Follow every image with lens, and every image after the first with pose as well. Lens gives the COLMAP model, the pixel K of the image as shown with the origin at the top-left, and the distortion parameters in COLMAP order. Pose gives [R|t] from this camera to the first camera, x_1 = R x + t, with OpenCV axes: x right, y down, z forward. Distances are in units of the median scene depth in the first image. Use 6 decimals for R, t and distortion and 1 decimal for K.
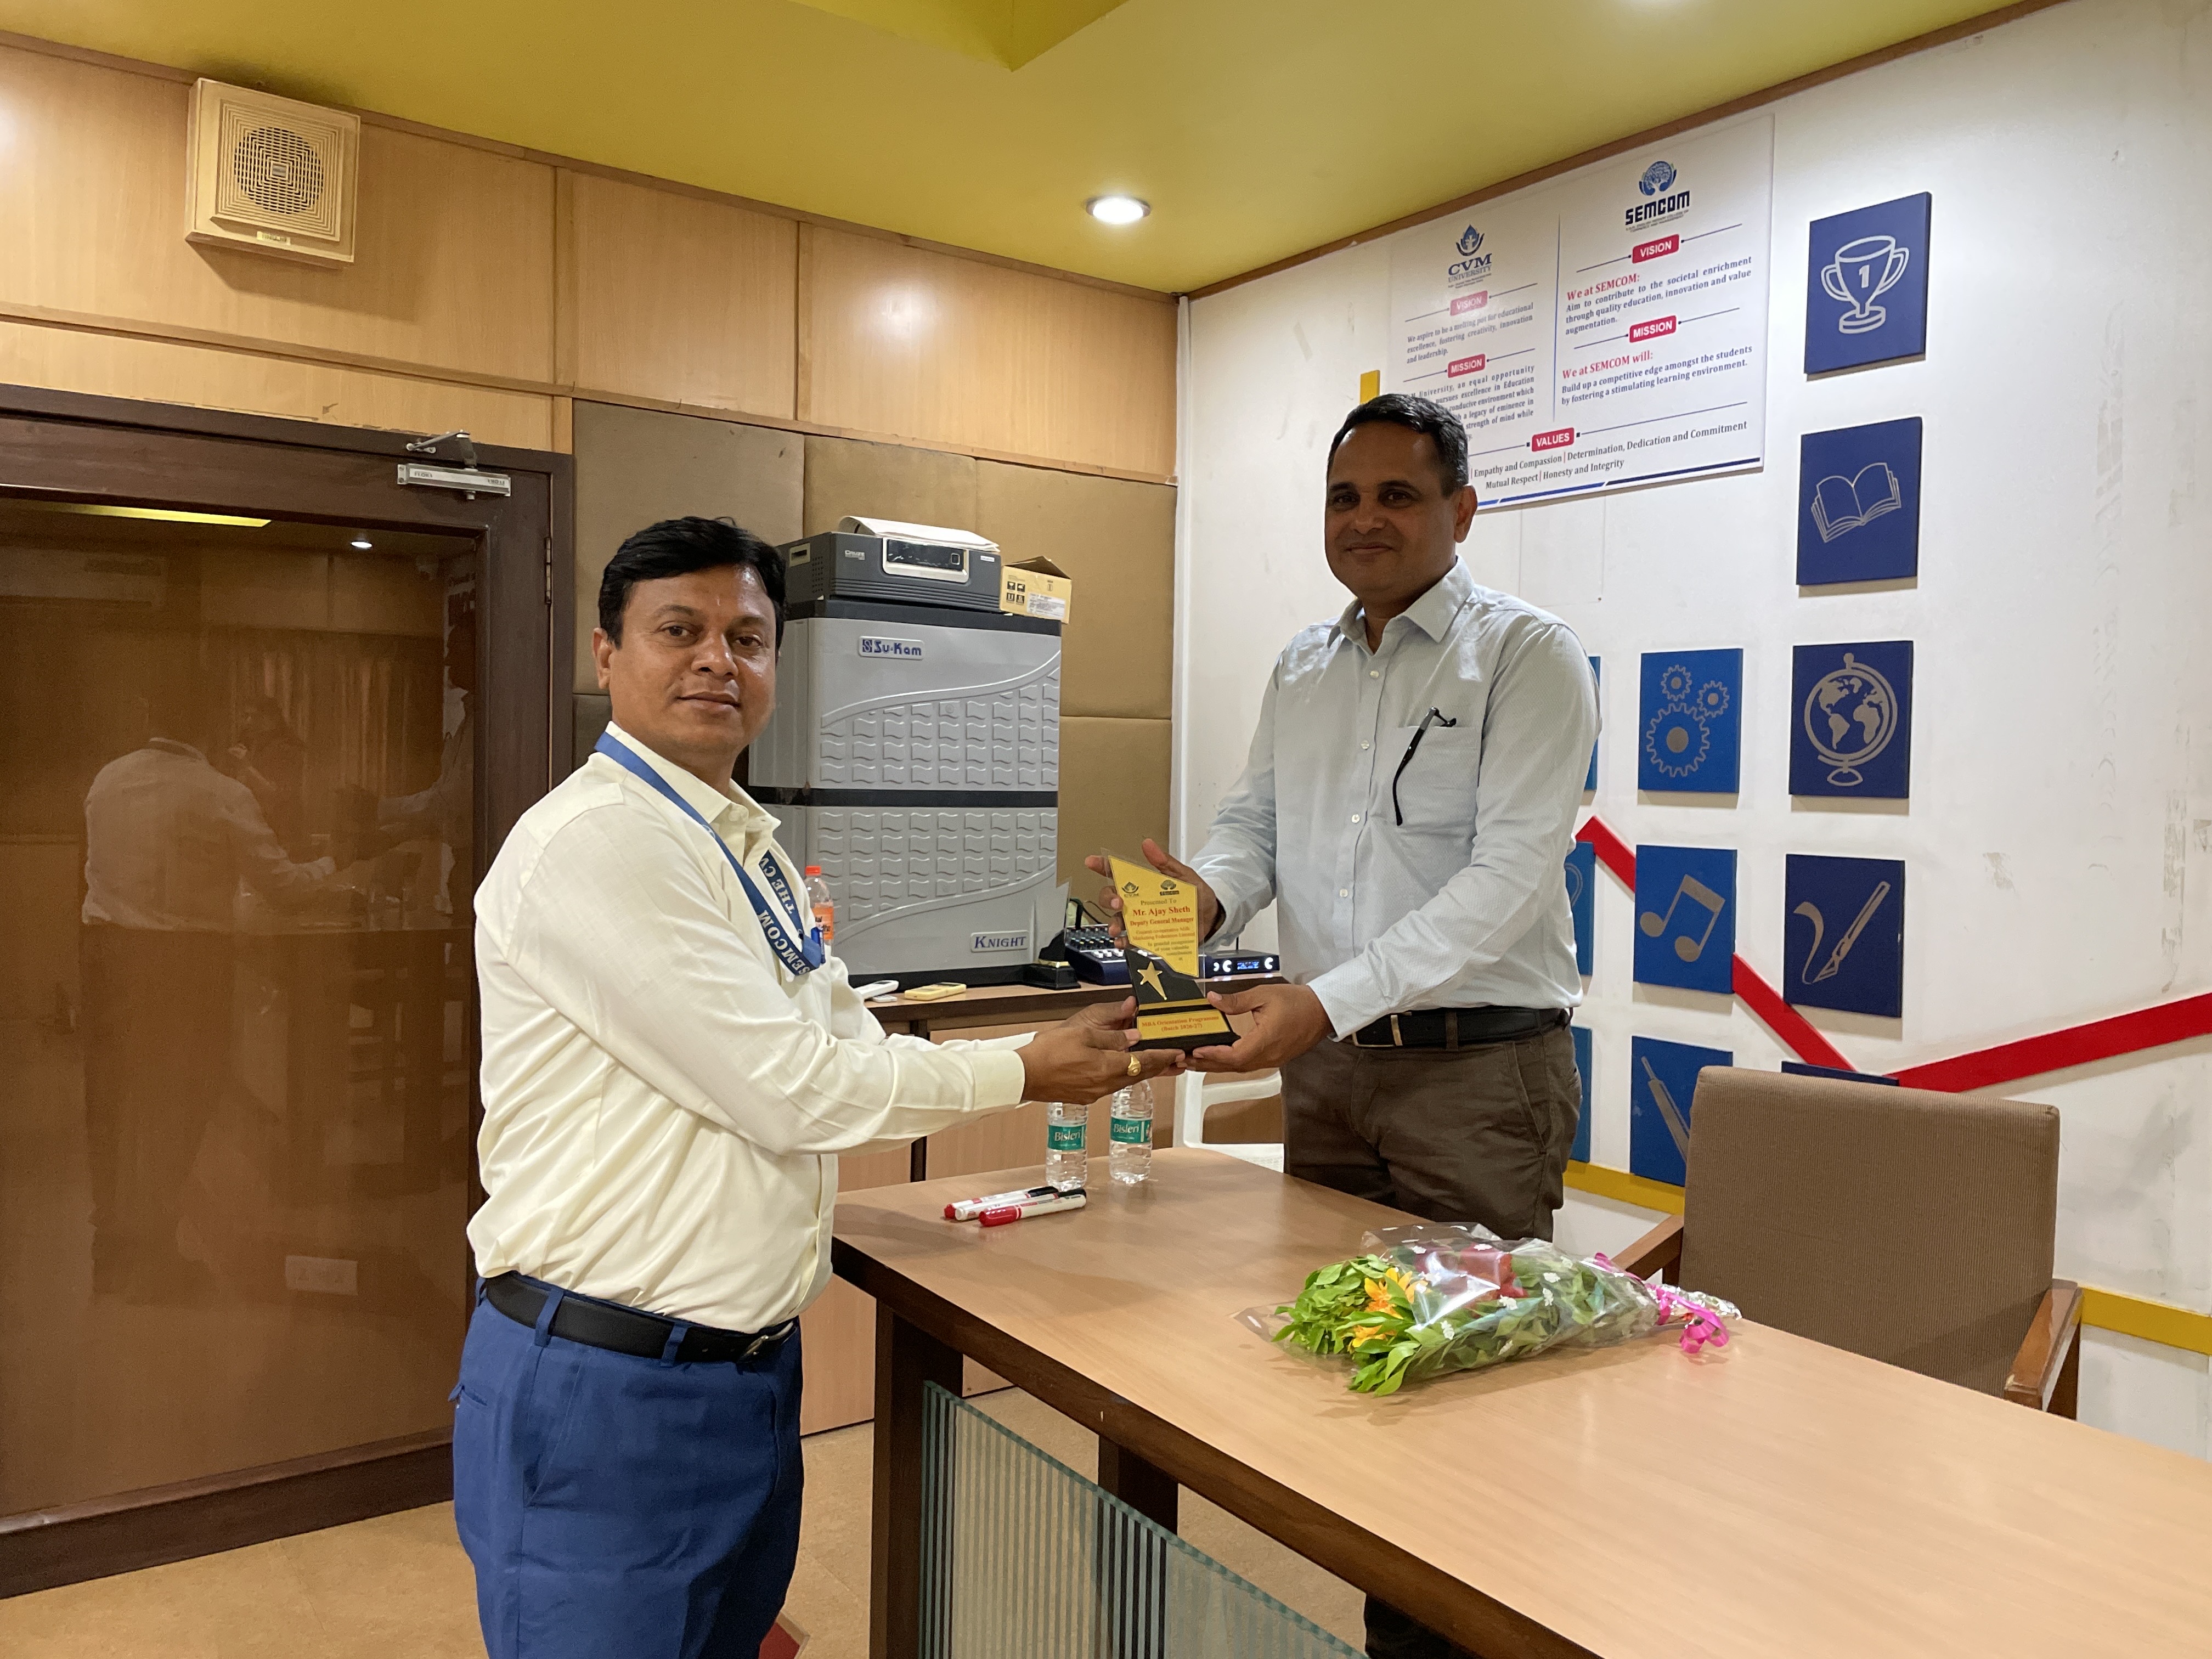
lens RADIAL K [[1698.6, 0, 1106.0], [0, 1698.6, 798.6], [0, 0, 1]] dist [0.067639, -0.073942]
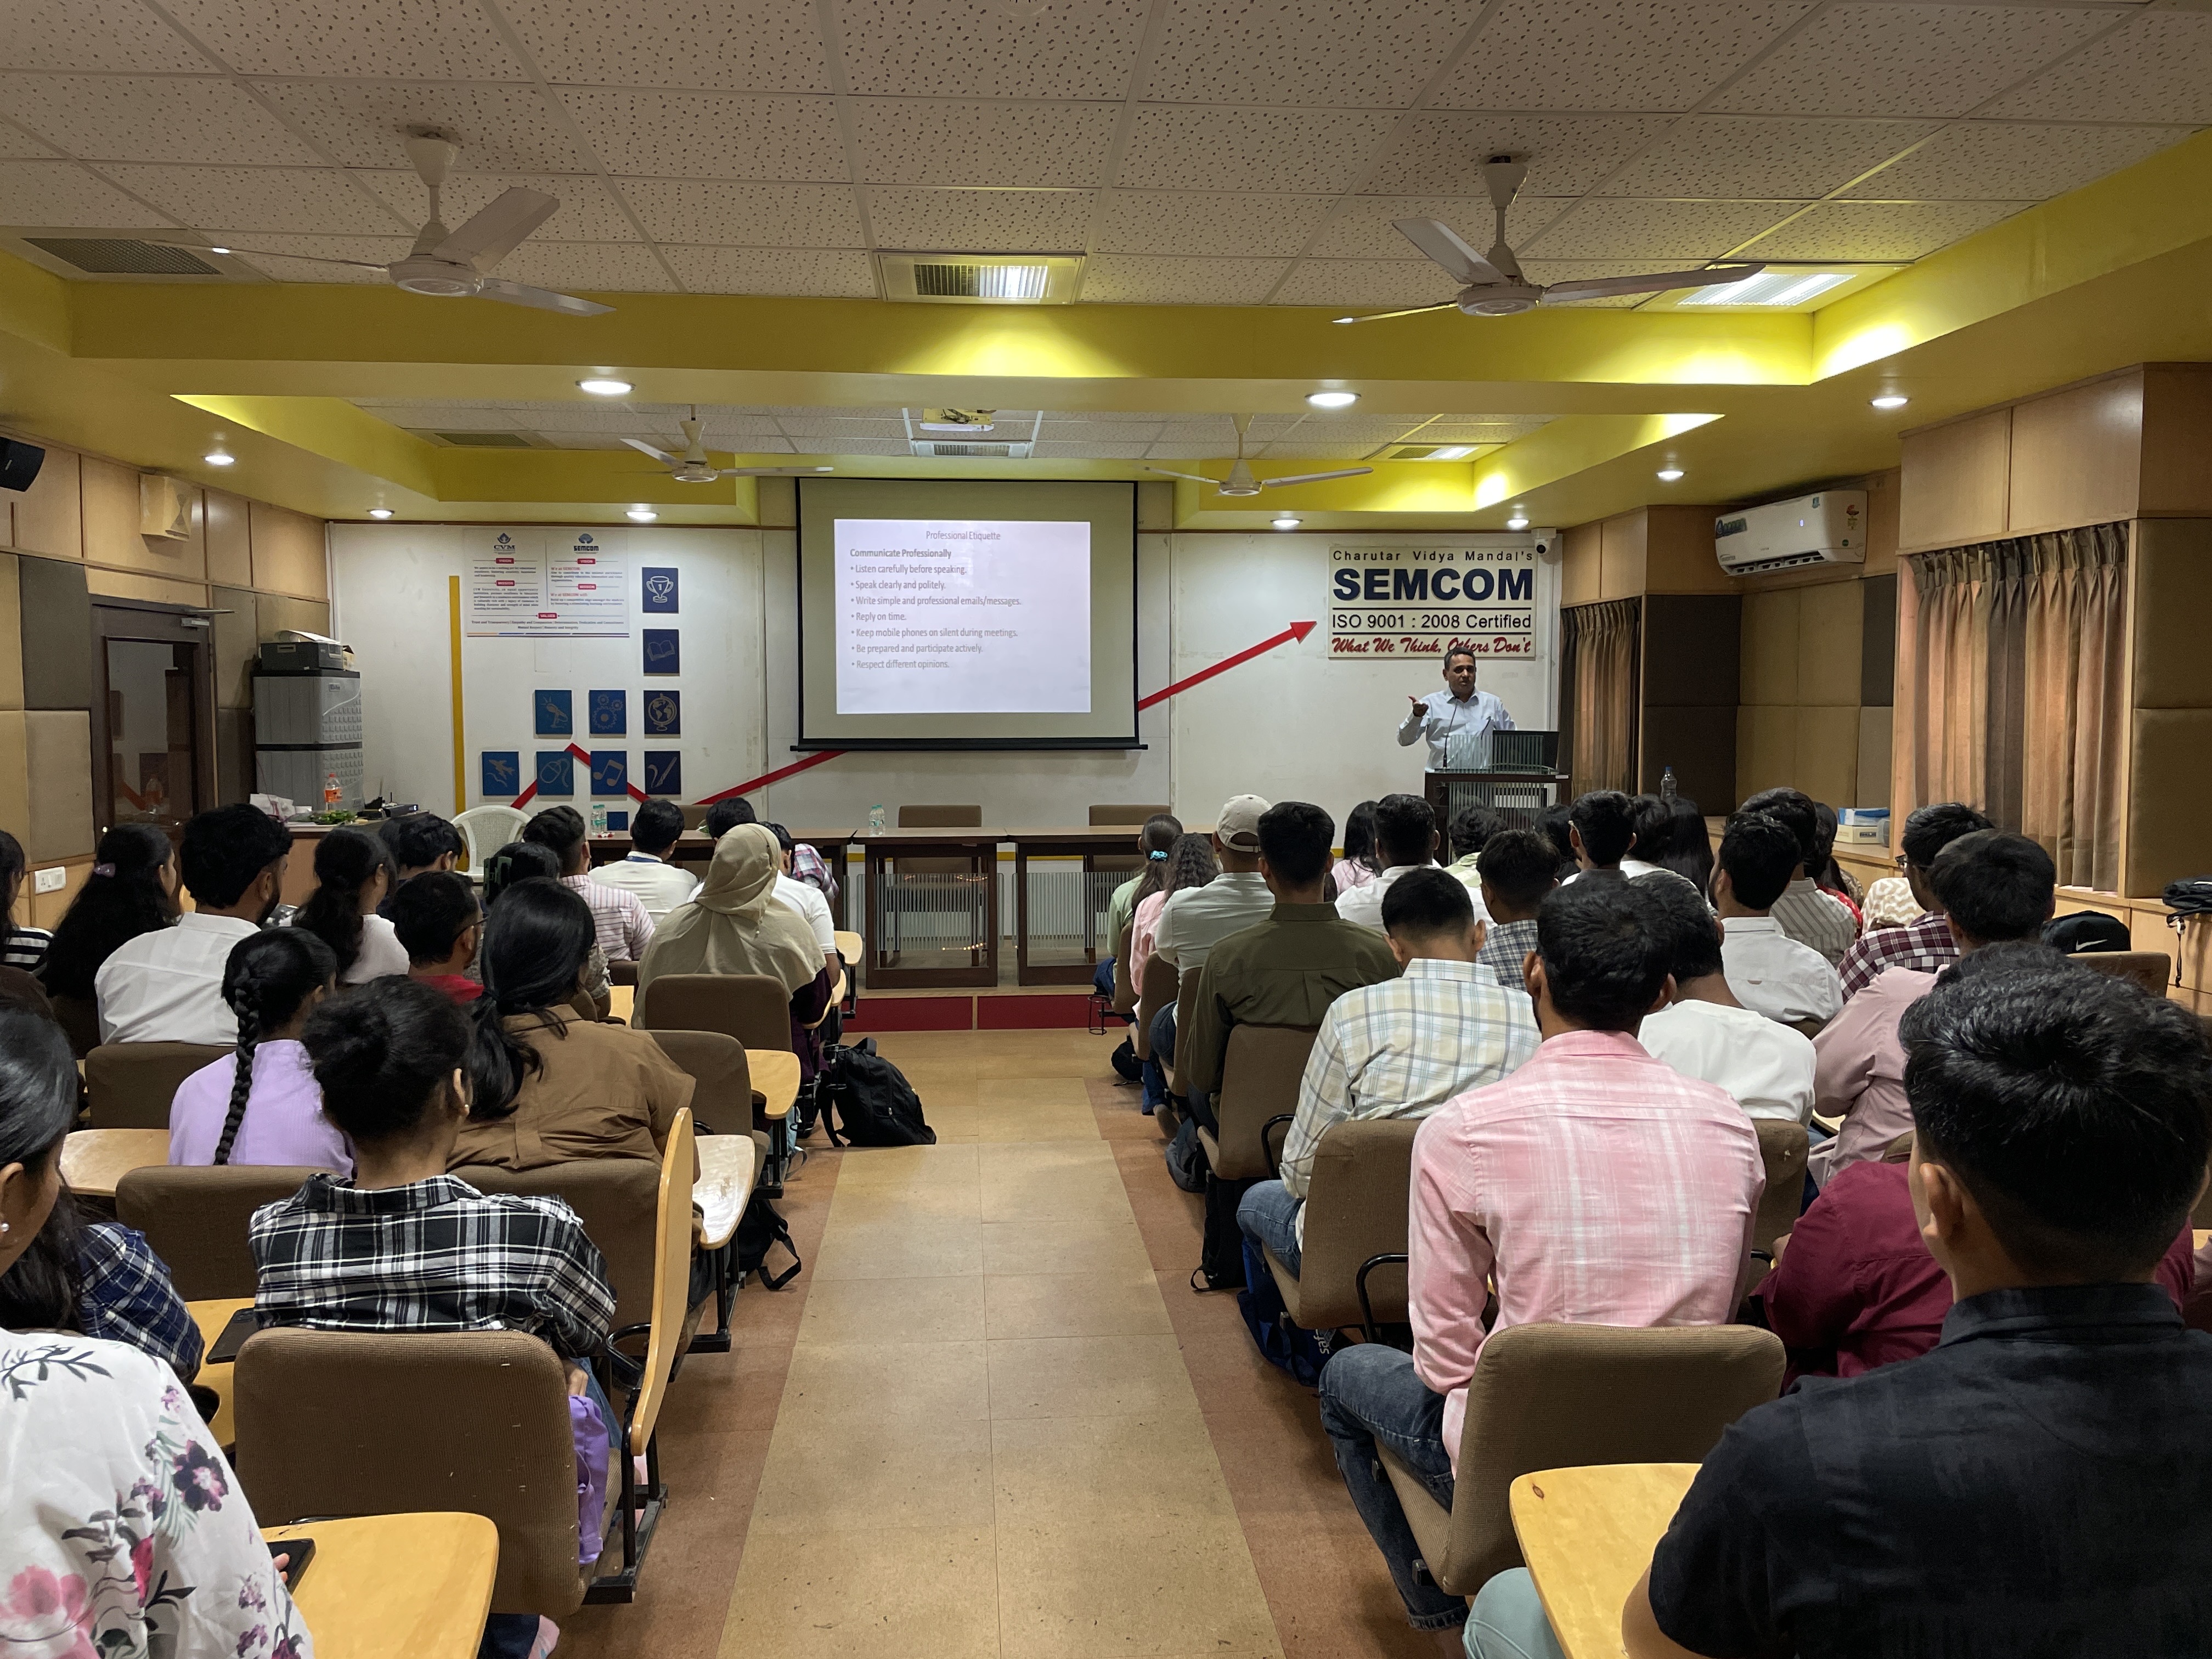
lens RADIAL K [[1818.5, 0, 1108.7], [0, 1818.5, 817.4], [0, 0, 1]] dist [0.067463, 0.000579]
pose [[0.505519, -0.077233, 0.859352, -2.227383], [0.026999, 0.996914, 0.073714, -0.077966], [-0.862393, -0.014062, 0.506044, -1.610035]]
